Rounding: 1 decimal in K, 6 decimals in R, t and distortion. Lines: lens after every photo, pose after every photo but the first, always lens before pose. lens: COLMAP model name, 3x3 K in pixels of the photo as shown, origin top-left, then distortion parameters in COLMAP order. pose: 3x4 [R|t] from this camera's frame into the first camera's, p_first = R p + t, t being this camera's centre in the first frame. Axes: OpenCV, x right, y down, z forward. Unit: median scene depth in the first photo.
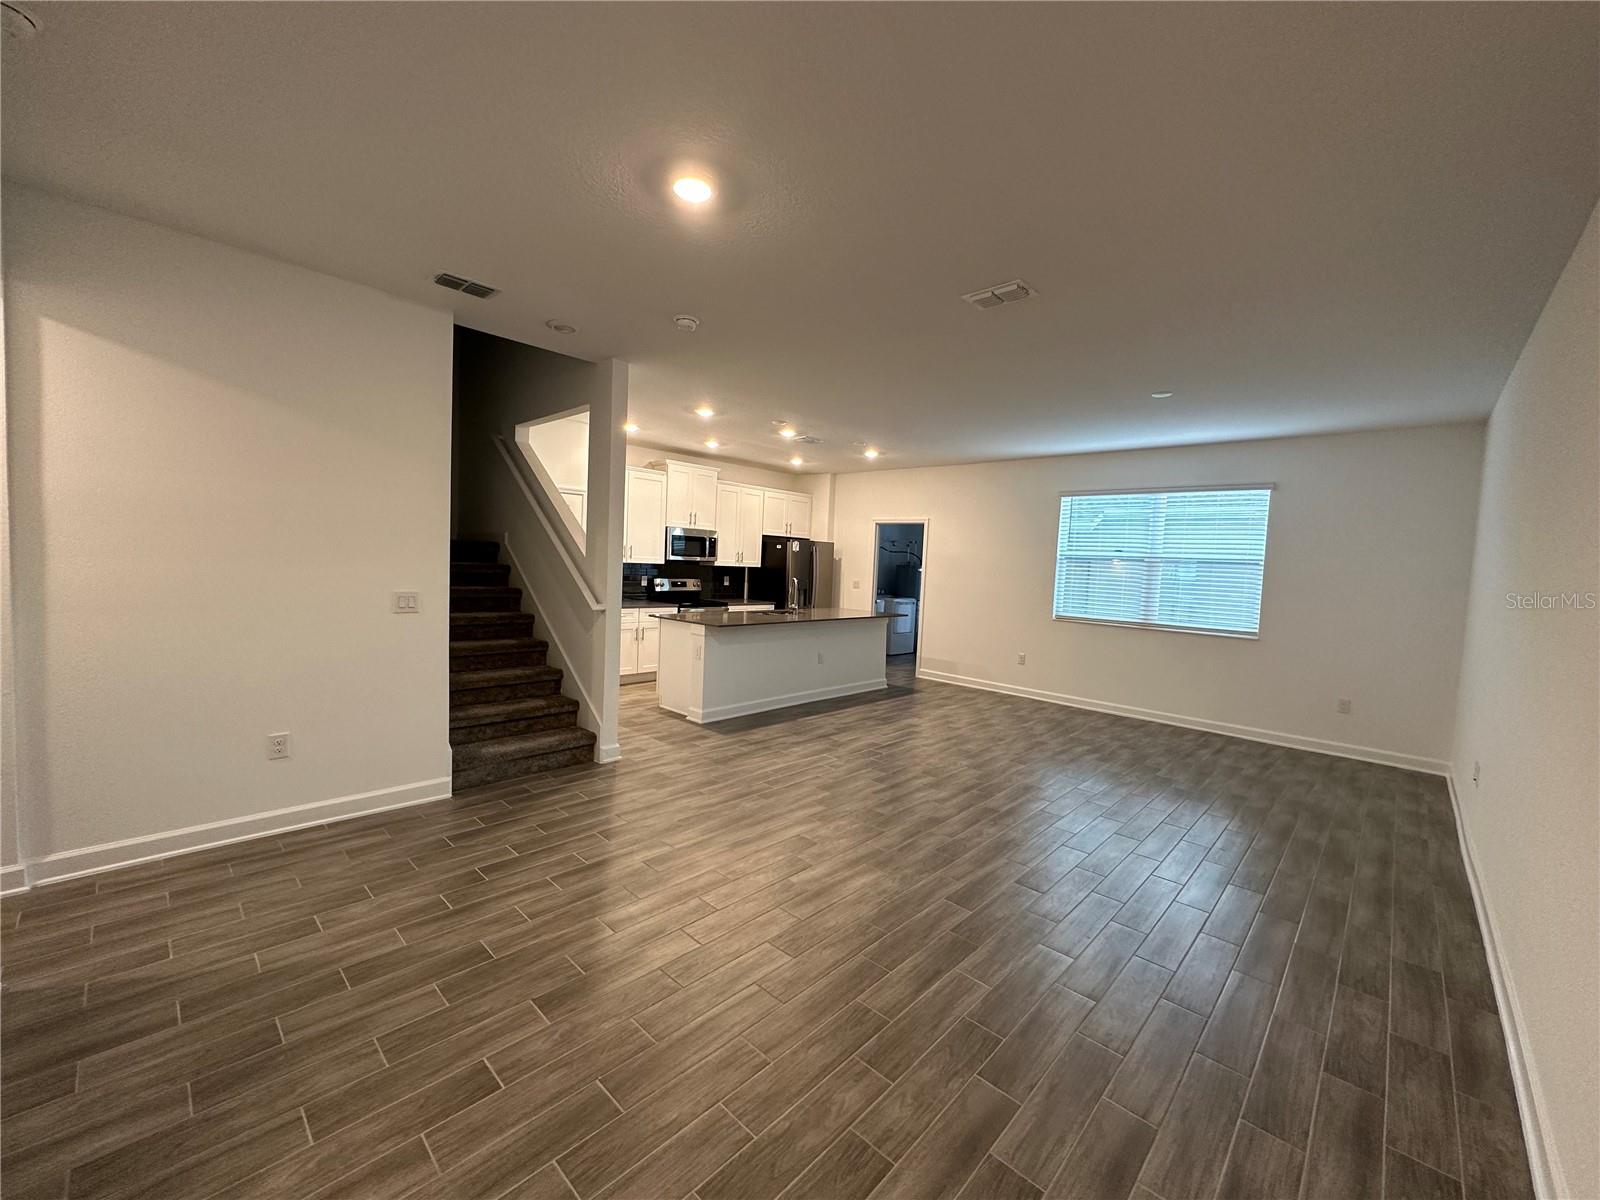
lens RADIAL K [[641.6, 0, 799.2], [0, 641.6, 605.2], [0, 0, 1]] dist [-0.010470, -0.001288]
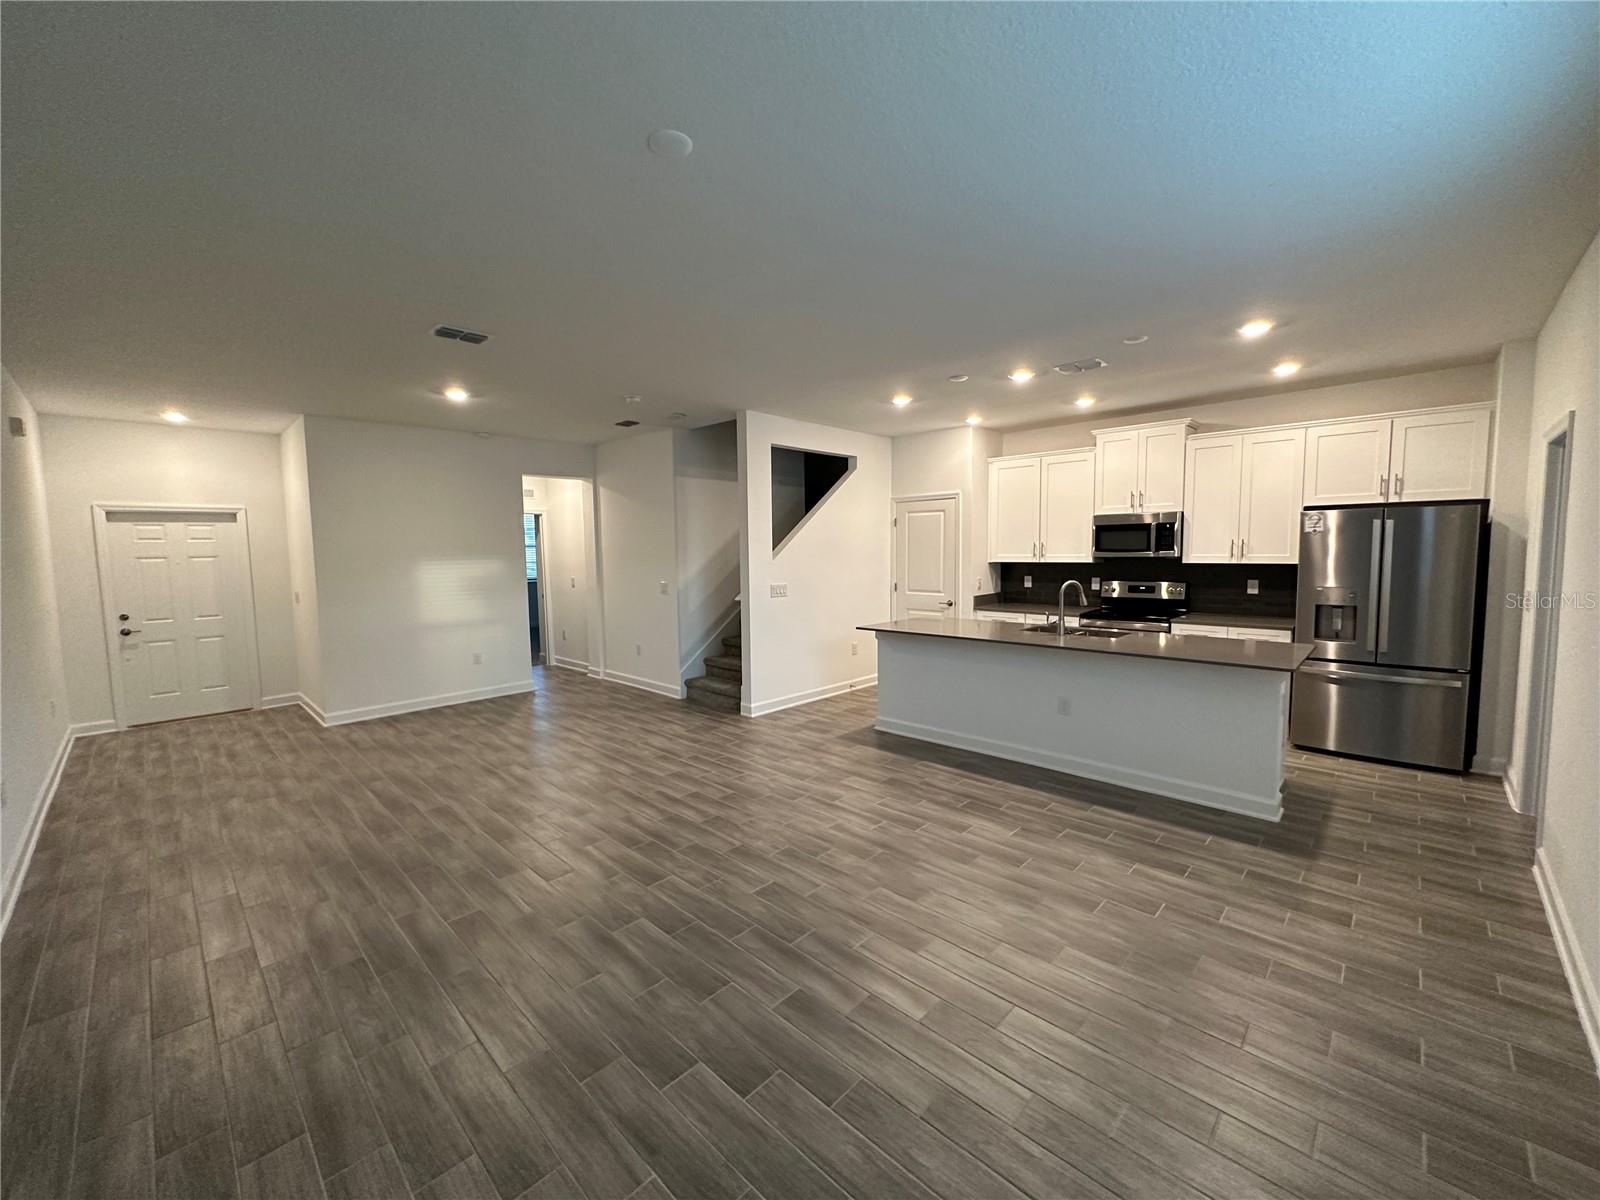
lens RADIAL K [[641.6, 0, 801.4], [0, 641.6, 595.3], [0, 0, 1]] dist [-0.010470, -0.001288]
pose [[-0.006568, 0.034294, -0.999390, 0.895386], [-0.054046, 0.997939, 0.034599, -0.047561], [0.998517, 0.054241, -0.004701, 0.983658]]
